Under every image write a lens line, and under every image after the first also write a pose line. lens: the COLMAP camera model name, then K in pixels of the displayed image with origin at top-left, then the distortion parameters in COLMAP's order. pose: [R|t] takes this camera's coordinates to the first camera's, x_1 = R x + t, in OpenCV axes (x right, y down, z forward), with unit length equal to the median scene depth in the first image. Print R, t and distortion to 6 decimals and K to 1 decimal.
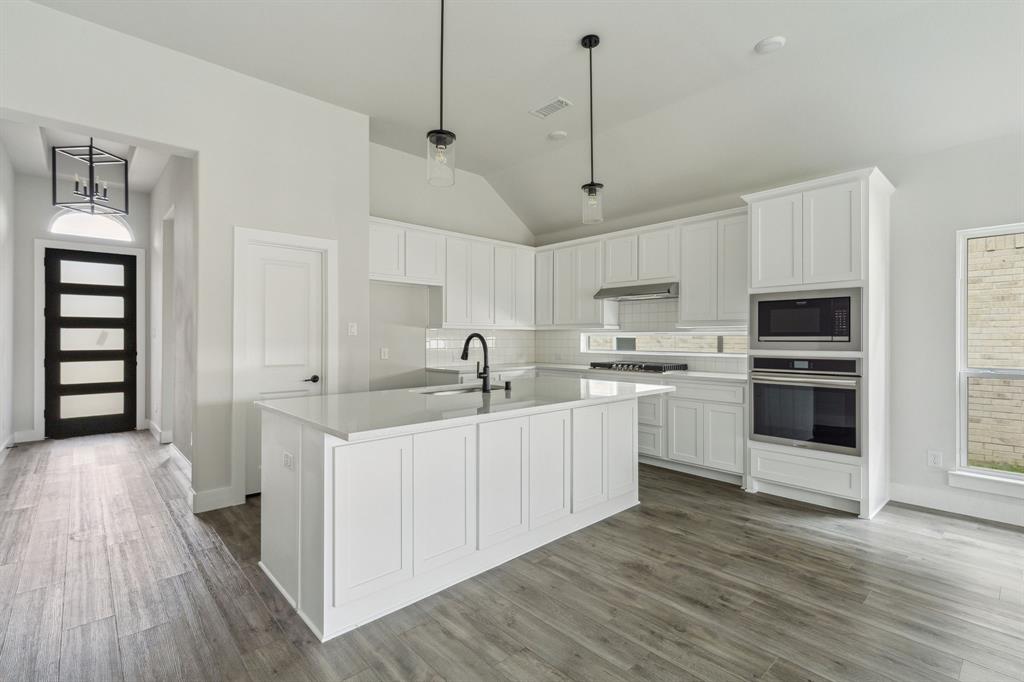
lens RADIAL K [[479.6, 0, 506.1], [0, 479.6, 335.2], [0, 0, 1]] dist [0.014778, -0.002183]
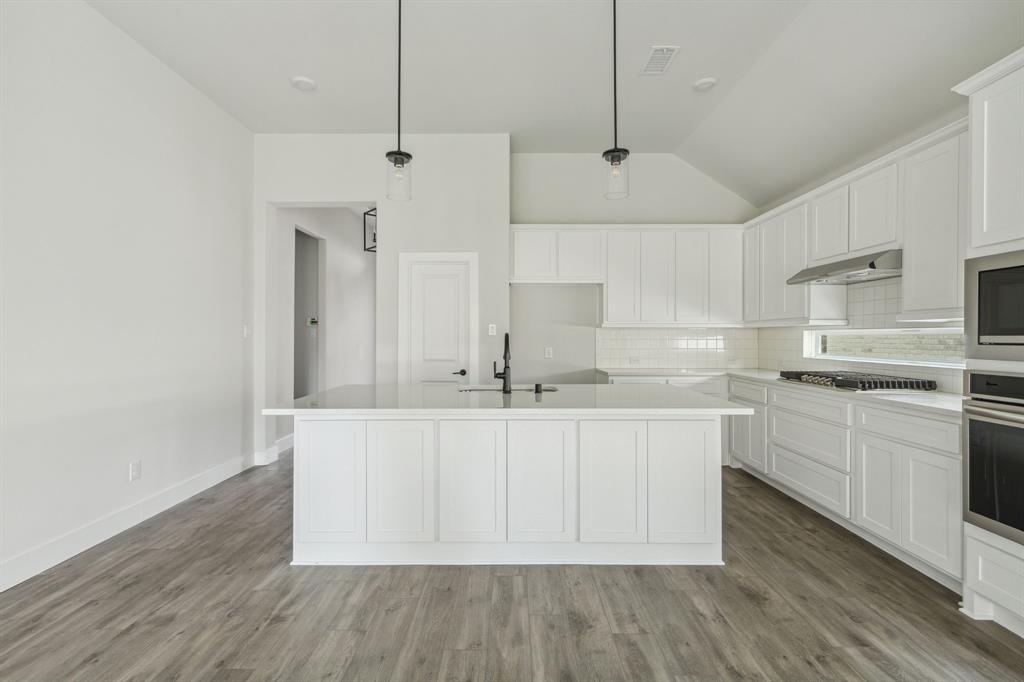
lens RADIAL K [[479.6, 0, 500.3], [0, 479.6, 335.6], [0, 0, 1]] dist [0.014778, -0.002183]
pose [[0.727478, -0.002244, -0.686128, 0.508477], [0.004357, 0.999990, 0.001348, -0.000261], [0.686118, -0.003970, 0.727480, 0.225222]]
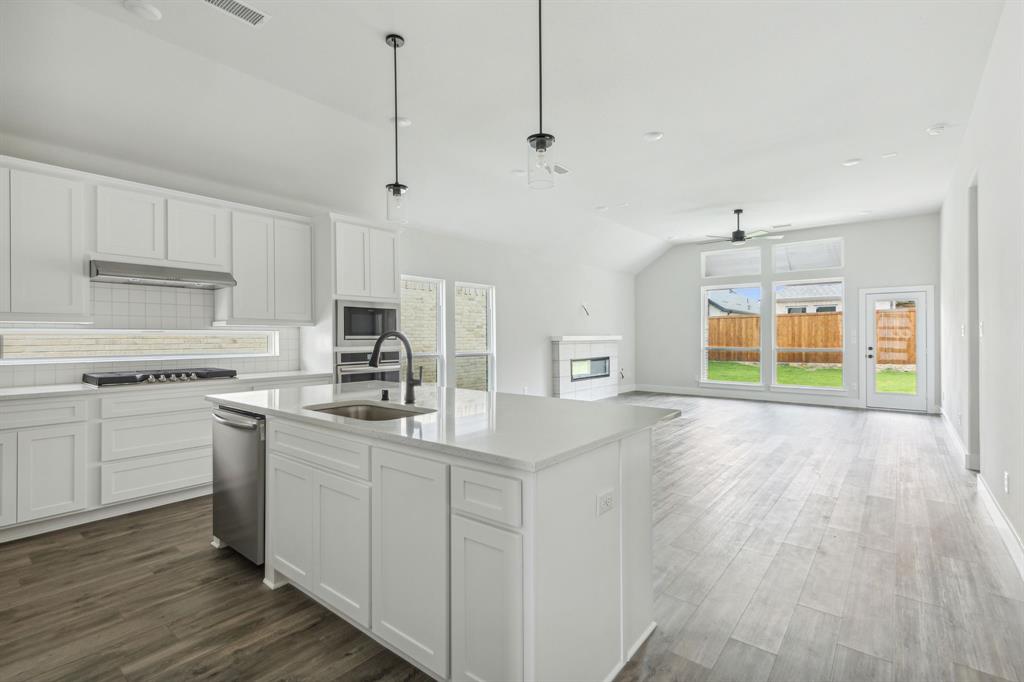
lens RADIAL K [[479.6, 0, 501.3], [0, 479.6, 338.9], [0, 0, 1]] dist [0.014778, -0.002183]
pose [[-0.142534, -0.004340, 0.989780, -0.721674], [-0.003249, 0.999987, 0.003917, 0.004586], [-0.989785, -0.002658, -0.142546, 0.782963]]
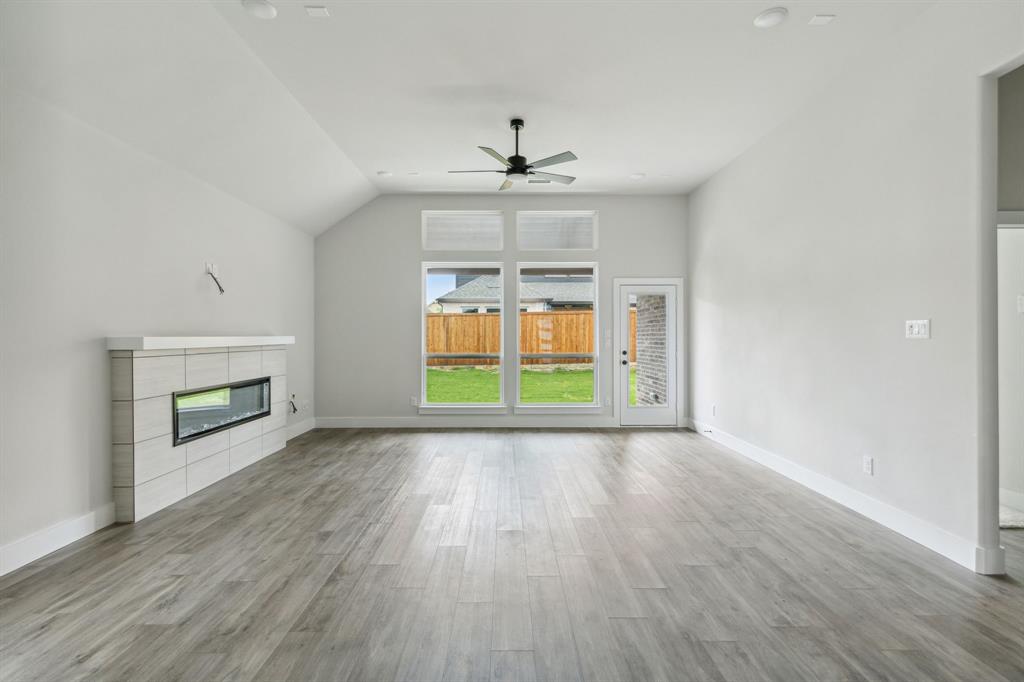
lens RADIAL K [[479.6, 0, 509.3], [0, 479.6, 335.5], [0, 0, 1]] dist [0.014778, -0.002183]
pose [[-0.749263, 0.002802, 0.662267, 0.351893], [-0.002226, 0.999975, -0.006750, 0.001143], [-0.662269, -0.006532, -0.749238, 0.407370]]
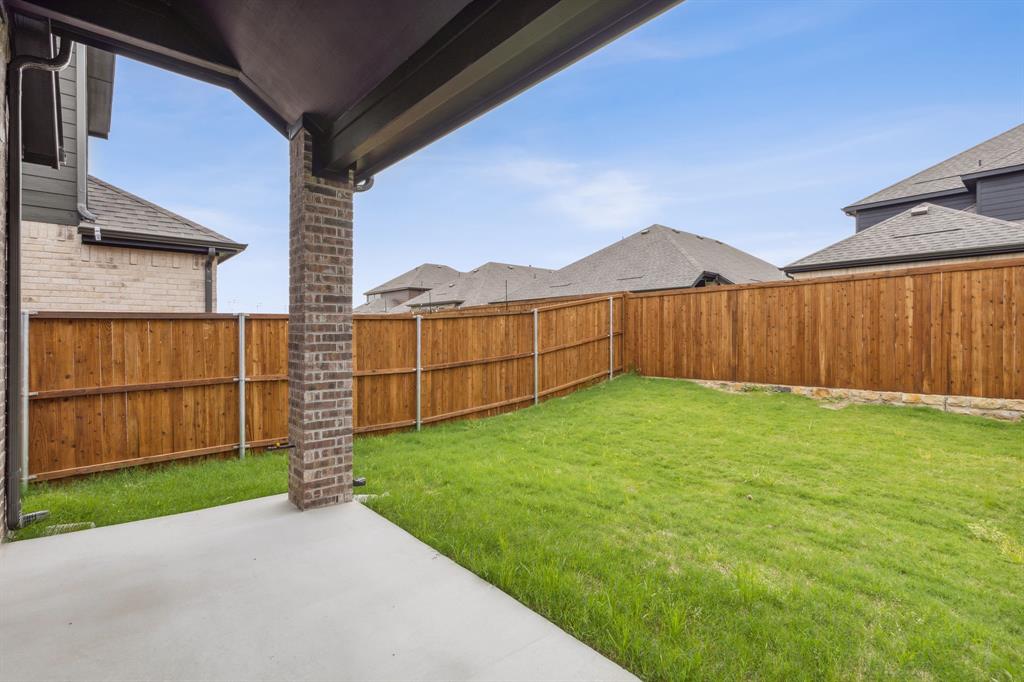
lens RADIAL K [[479.6, 0, 506.7], [0, 479.6, 335.3], [0, 0, 1]] dist [0.014778, -0.002183]
pose [[0.014054, -0.005433, 0.999886, 1.220054], [-0.001330, 0.999984, 0.005453, 0.006950], [-0.999900, -0.001406, 0.014047, -1.281216]]
